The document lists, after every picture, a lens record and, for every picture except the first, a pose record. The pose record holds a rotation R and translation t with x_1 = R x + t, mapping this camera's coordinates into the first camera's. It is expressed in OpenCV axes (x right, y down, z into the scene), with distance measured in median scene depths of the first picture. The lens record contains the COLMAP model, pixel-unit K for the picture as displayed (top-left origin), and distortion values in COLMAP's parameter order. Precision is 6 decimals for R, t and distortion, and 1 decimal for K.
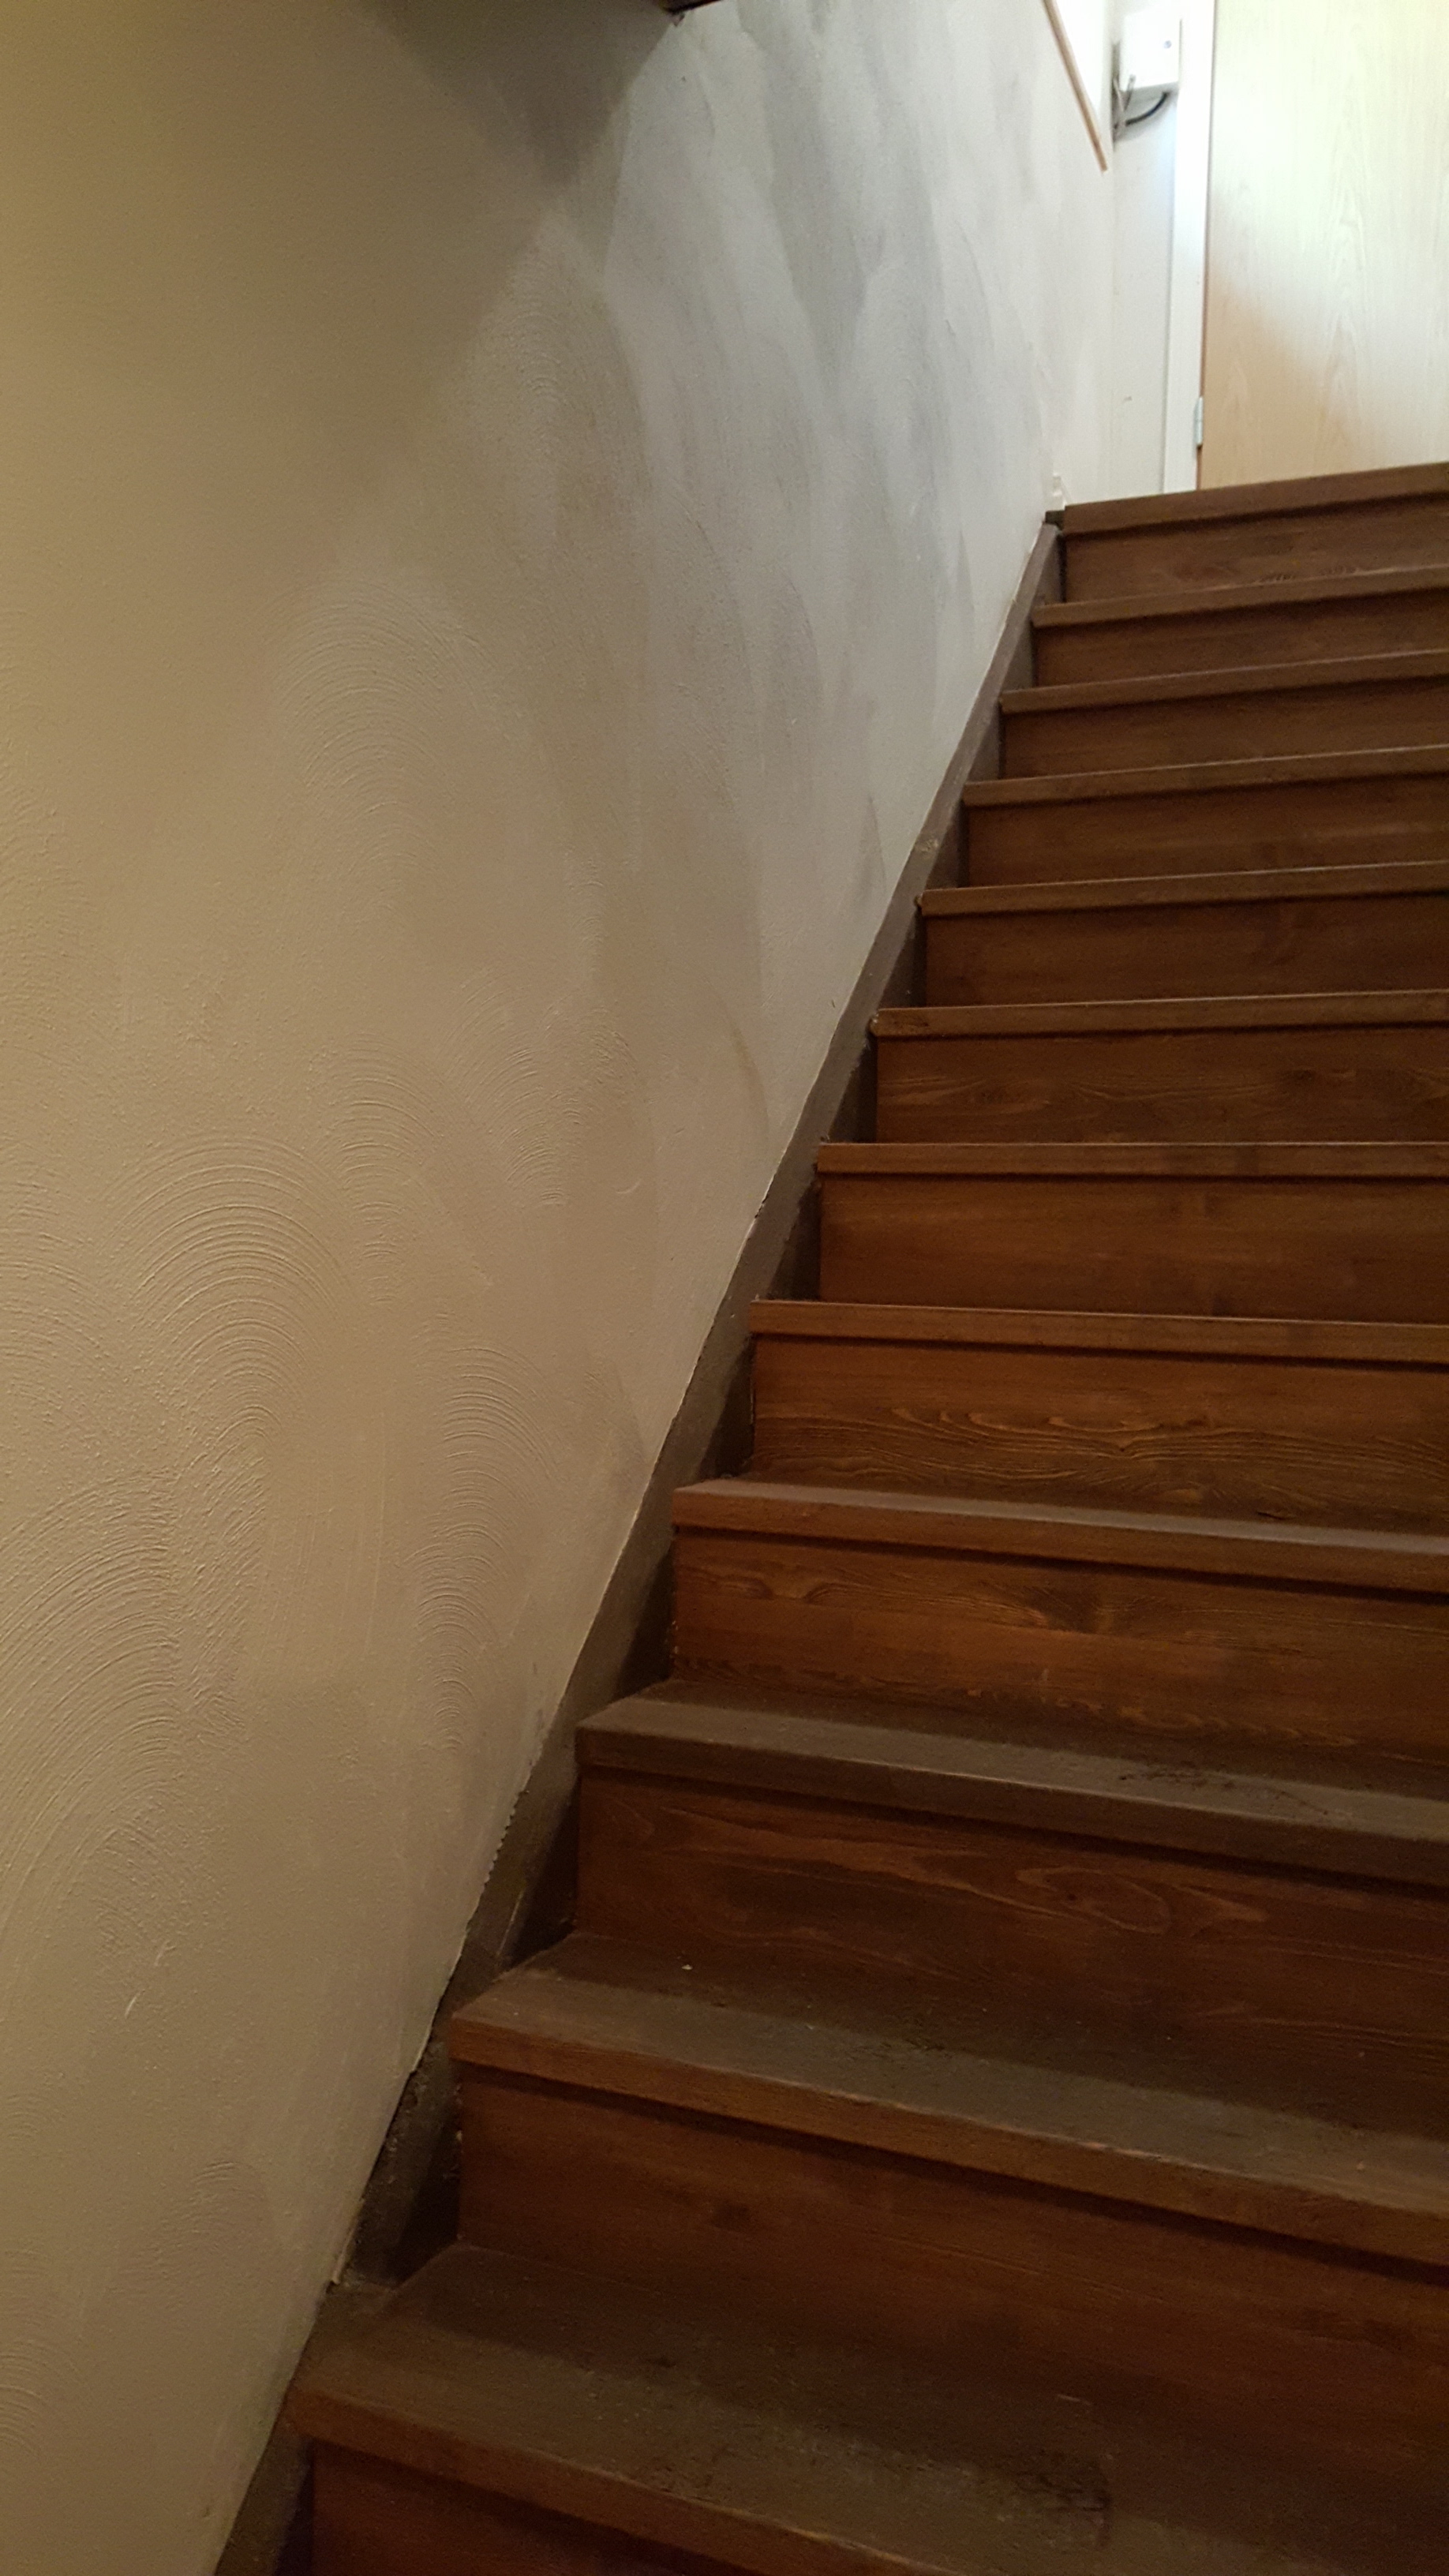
lens RADIAL K [[1986.1, 0, 719.1], [0, 1986.1, 1275.7], [0, 0, 1]] dist [0.190959, -0.351836]
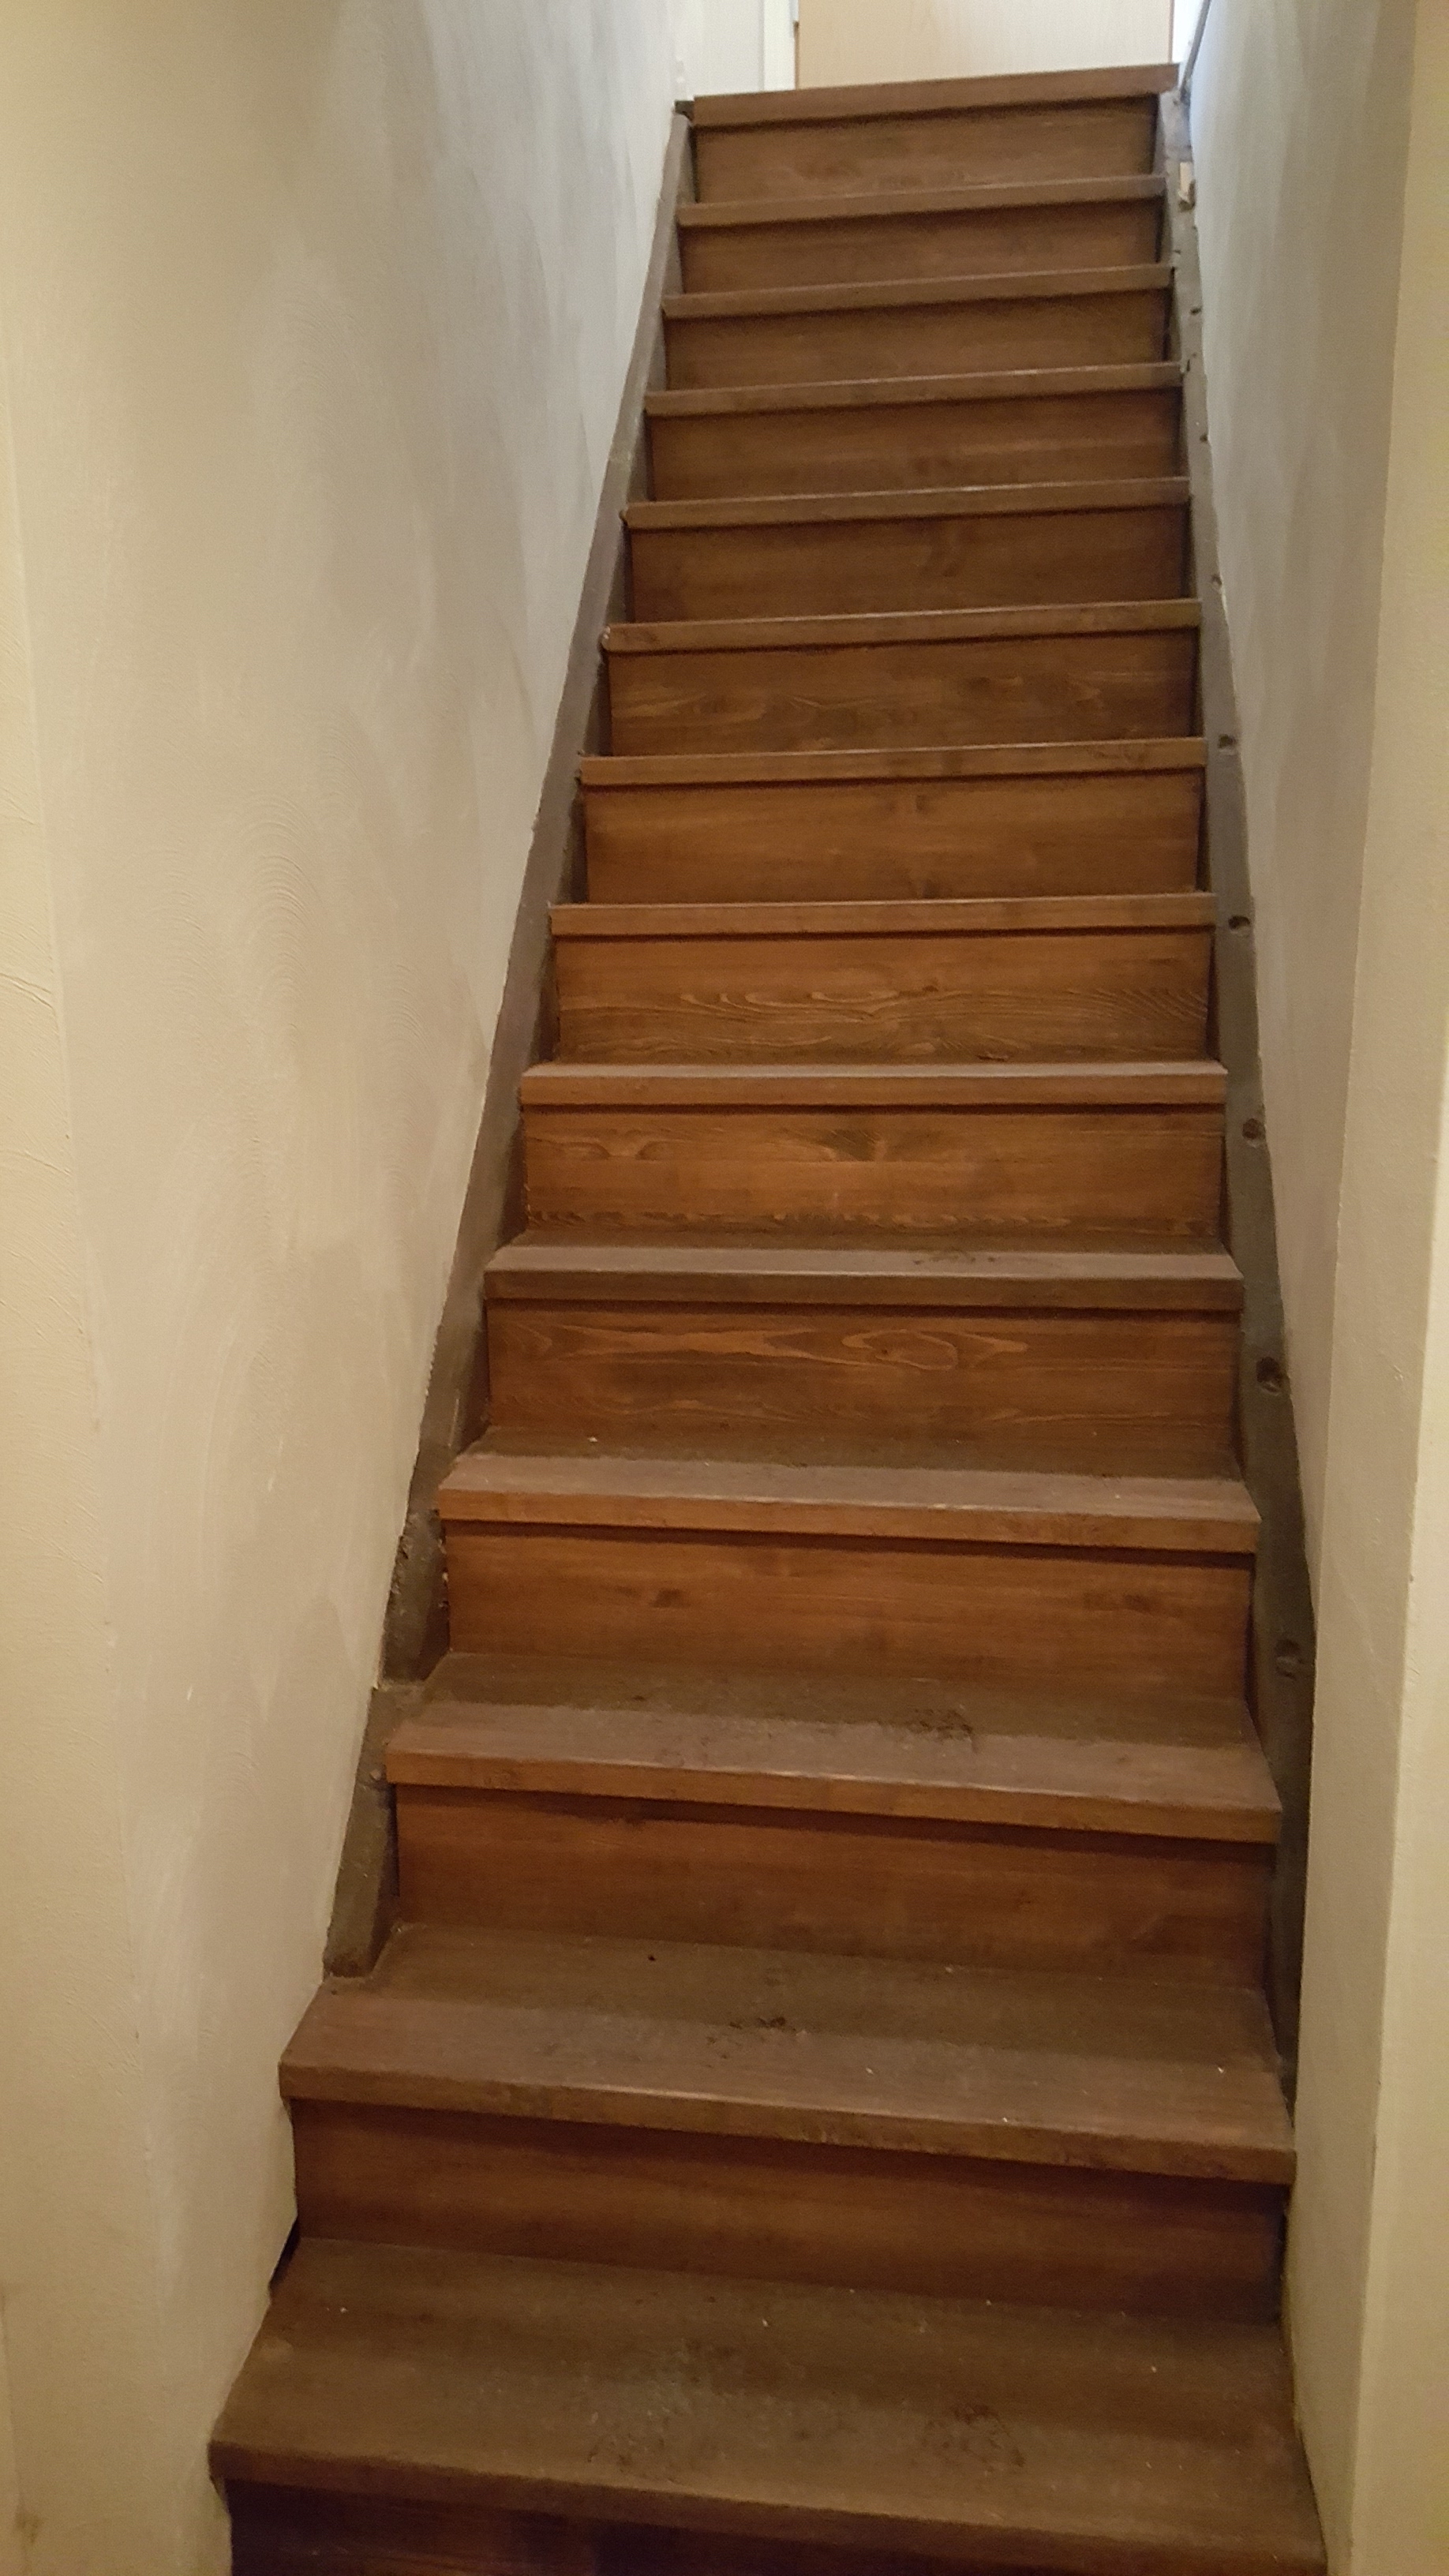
lens RADIAL K [[1986.1, 0, 719.1], [0, 1986.1, 1275.7], [0, 0, 1]] dist [0.190959, -0.351836]
pose [[0.969486, -0.096133, 0.225512, -0.183708], [0.047542, 0.976168, 0.211743, -0.021091], [-0.240494, -0.194561, 0.950952, -0.176406]]
